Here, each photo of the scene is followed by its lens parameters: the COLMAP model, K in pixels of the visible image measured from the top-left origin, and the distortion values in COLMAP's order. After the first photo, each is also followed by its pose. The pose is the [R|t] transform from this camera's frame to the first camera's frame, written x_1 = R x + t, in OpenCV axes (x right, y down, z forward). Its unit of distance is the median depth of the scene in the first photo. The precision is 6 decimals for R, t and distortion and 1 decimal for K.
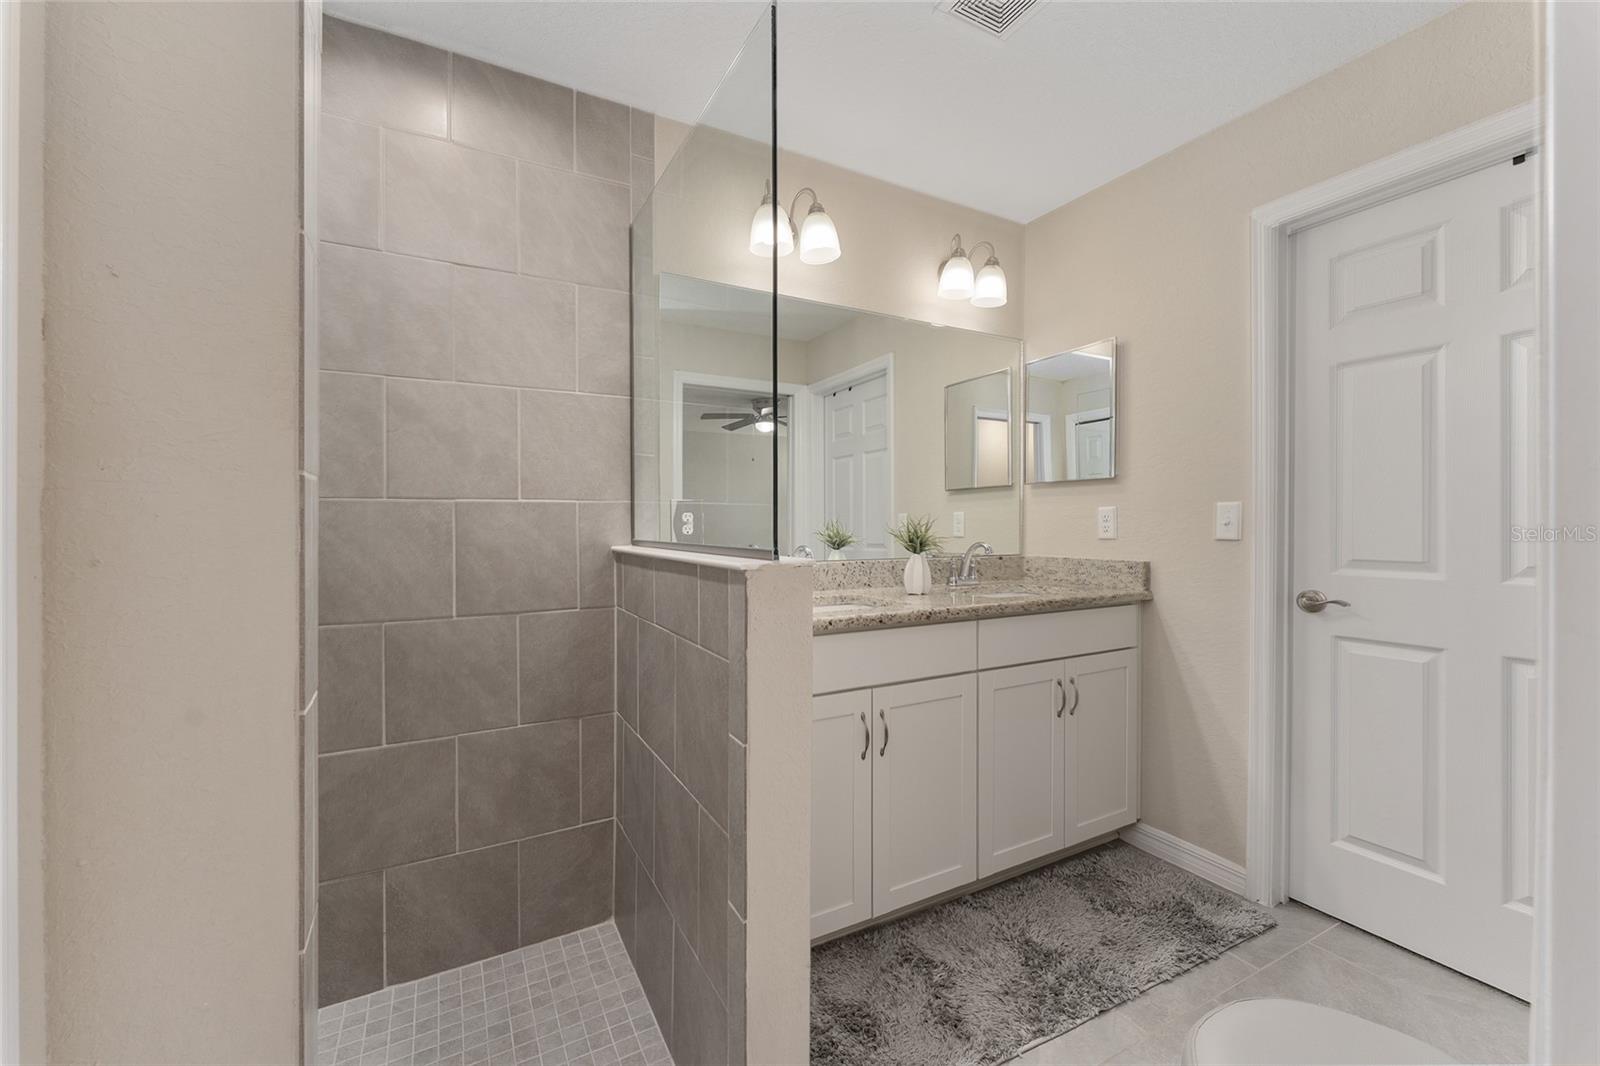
lens RADIAL K [[620.3, 0, 796.0], [0, 620.3, 523.6], [0, 0, 1]] dist [-0.001072, -0.000066]
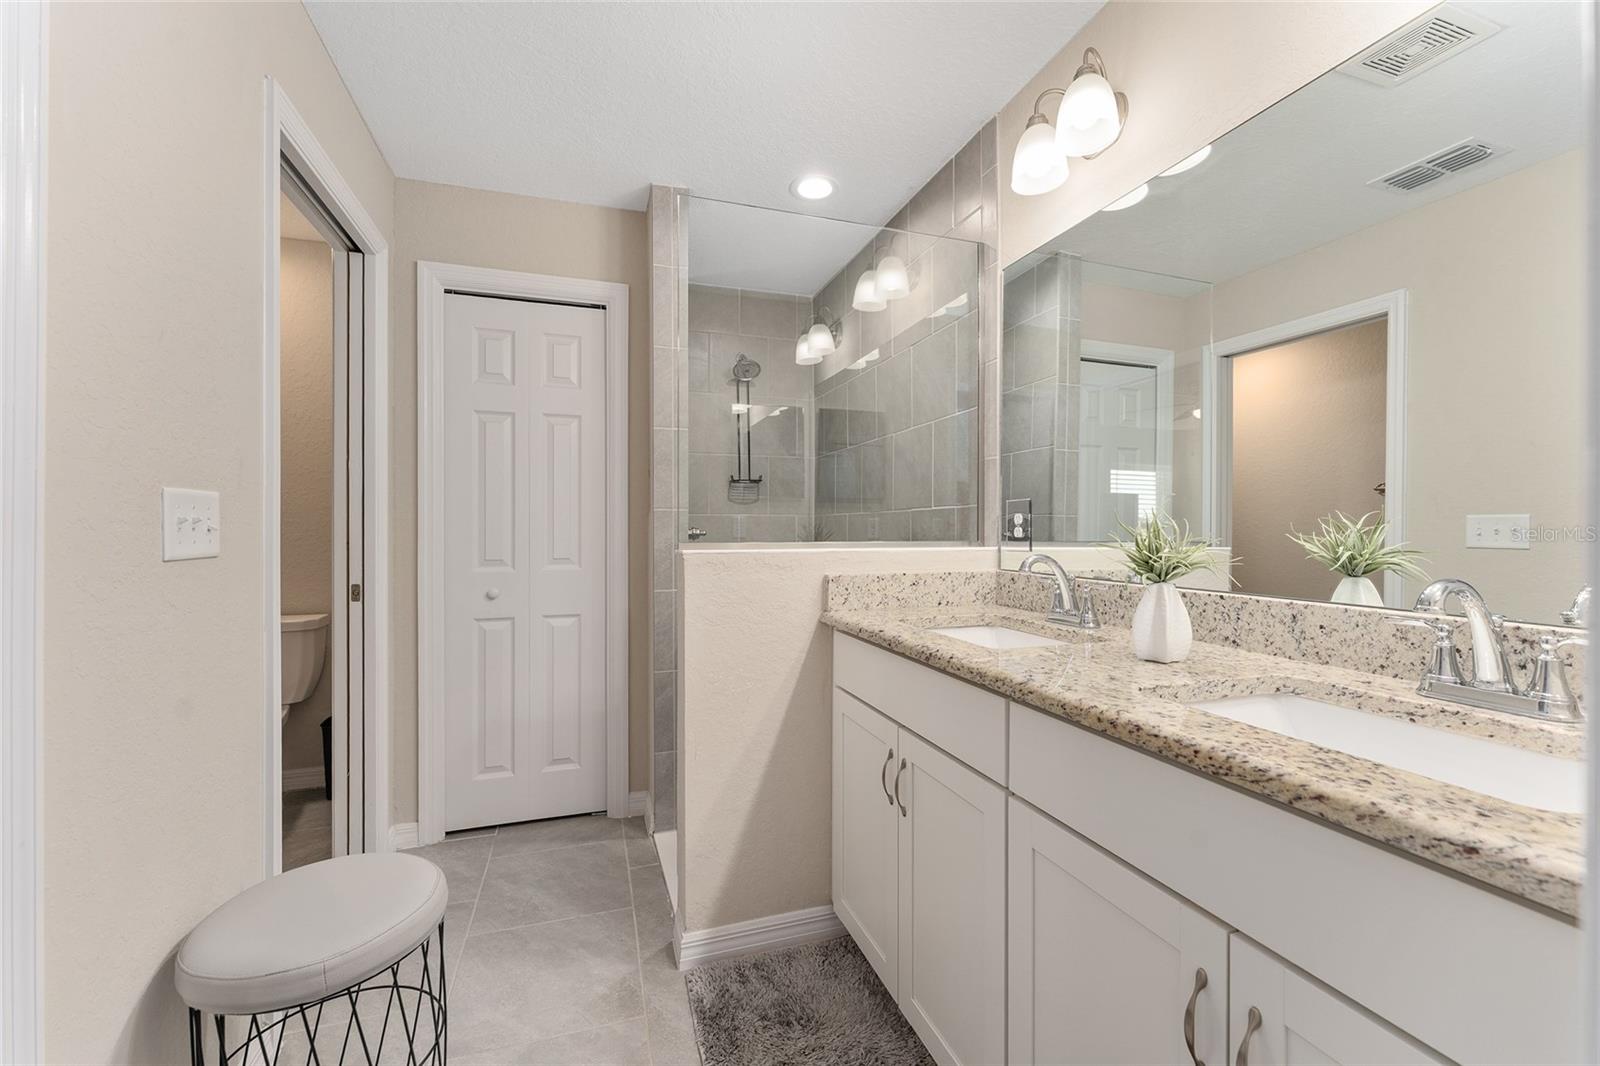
lens RADIAL K [[647.5, 0, 802.6], [0, 647.5, 519.0], [0, 0, 1]] dist [0.000128, -0.000121]
pose [[-0.157447, -0.009919, -0.987478, 0.919844], [0.004447, 0.999932, -0.010753, -0.000414], [0.987518, -0.006084, -0.157392, 0.935292]]
